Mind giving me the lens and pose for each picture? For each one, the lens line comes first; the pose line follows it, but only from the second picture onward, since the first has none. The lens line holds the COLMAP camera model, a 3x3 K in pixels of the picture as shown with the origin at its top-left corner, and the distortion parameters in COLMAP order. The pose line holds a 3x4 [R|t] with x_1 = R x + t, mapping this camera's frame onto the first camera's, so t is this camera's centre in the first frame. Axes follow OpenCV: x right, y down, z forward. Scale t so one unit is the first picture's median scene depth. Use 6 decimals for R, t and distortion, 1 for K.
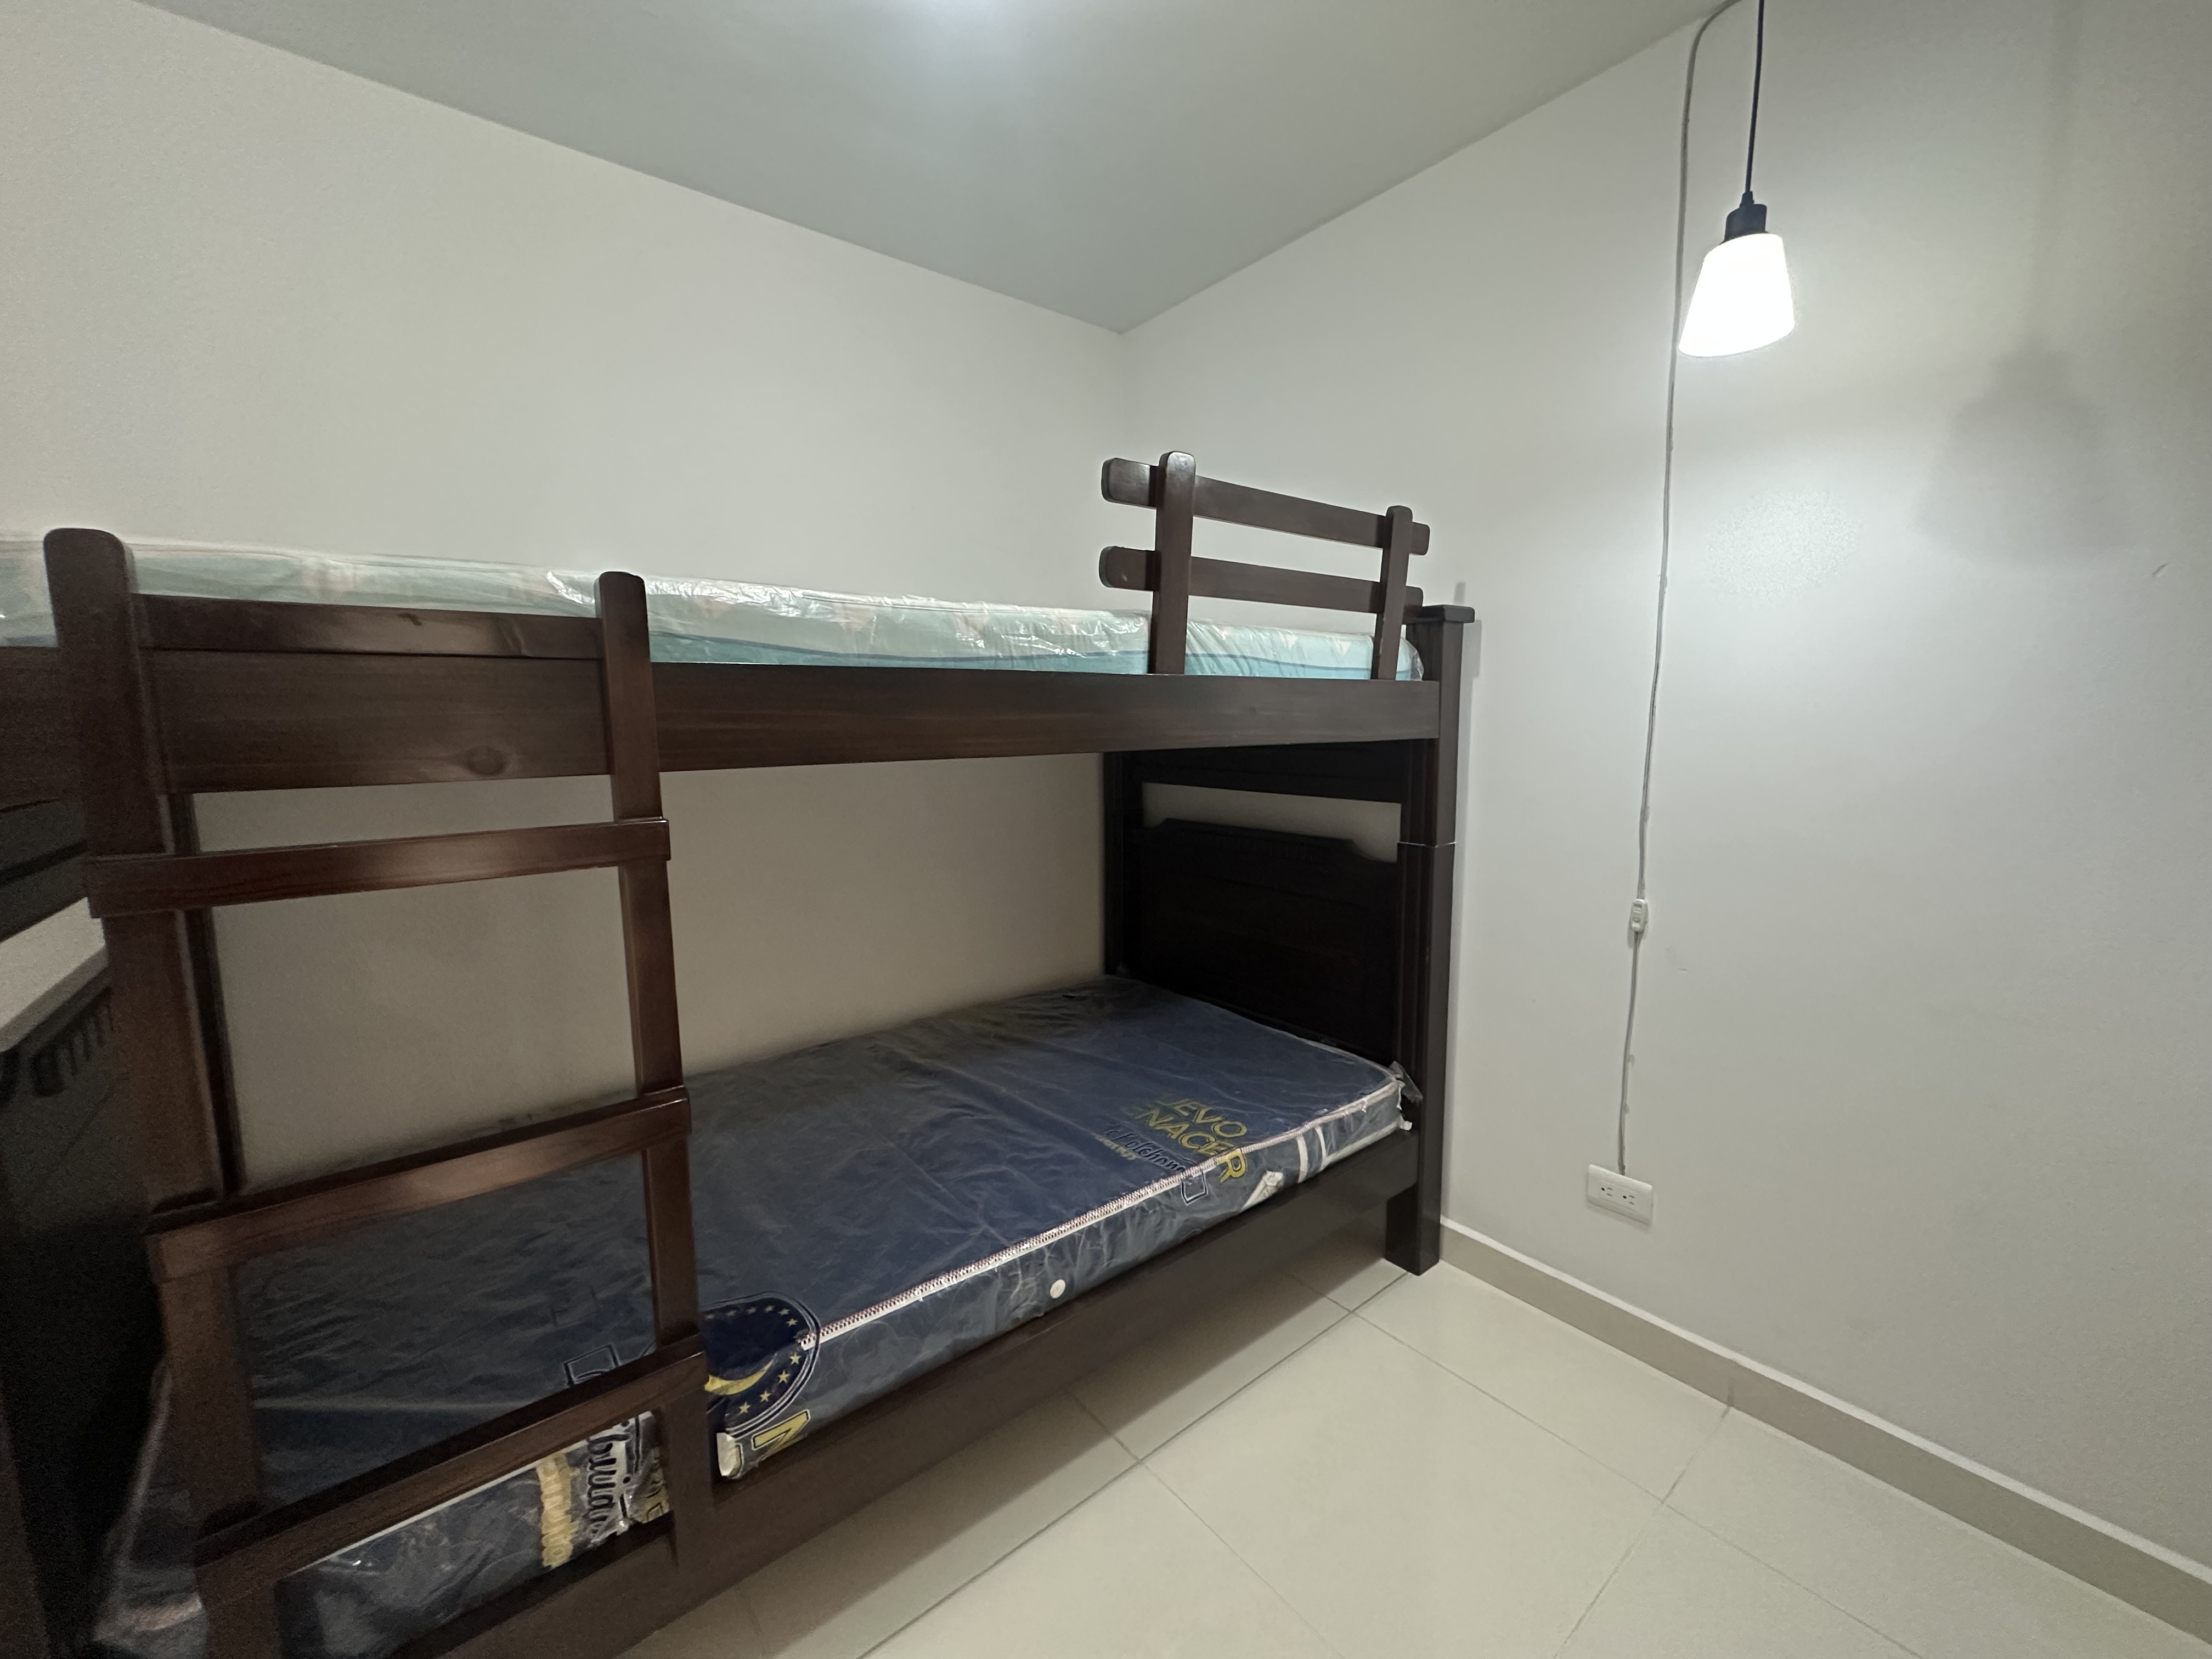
lens RADIAL K [[882.3, 0, 1106.7], [0, 882.3, 826.8], [0, 0, 1]] dist [-0.004053, 0.001096]
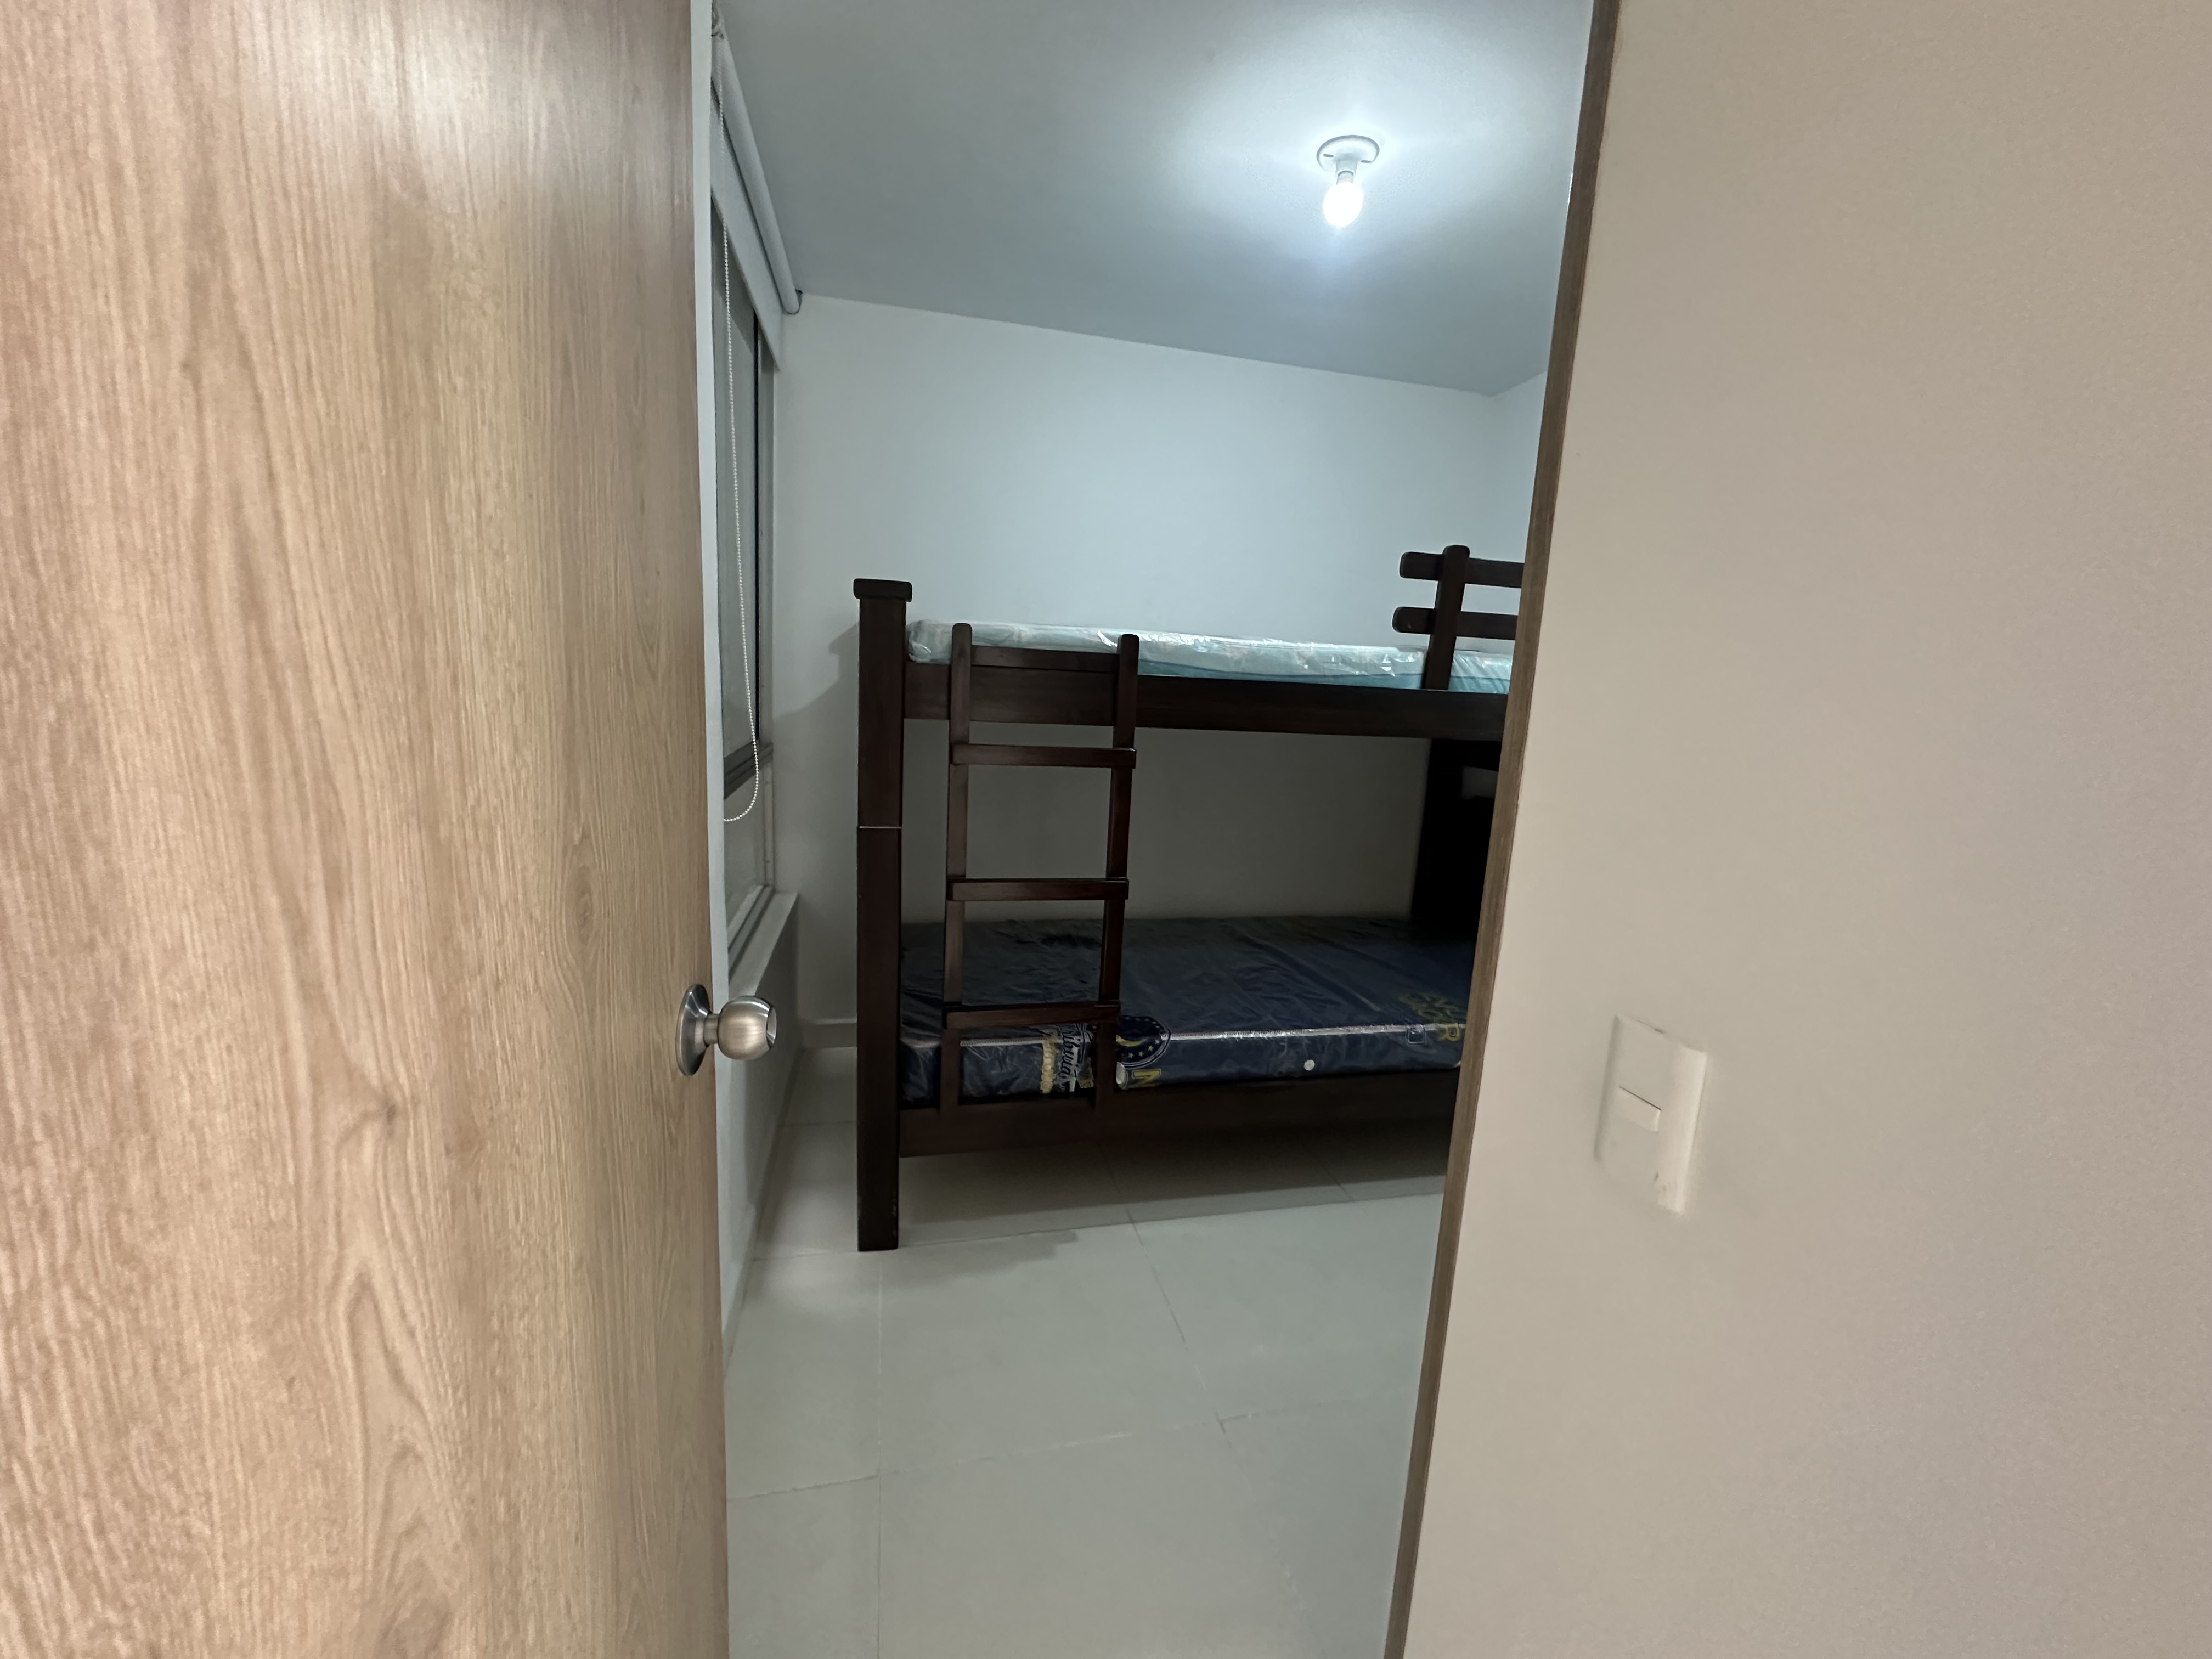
lens RADIAL K [[882.3, 0, 1106.7], [0, 882.3, 826.8], [0, 0, 1]] dist [-0.004053, 0.001096]
pose [[0.900204, 0.130713, -0.415388, 0.231632], [-0.116354, 0.991405, 0.059818, 0.038217], [0.419637, -0.005516, 0.907675, -0.641814]]
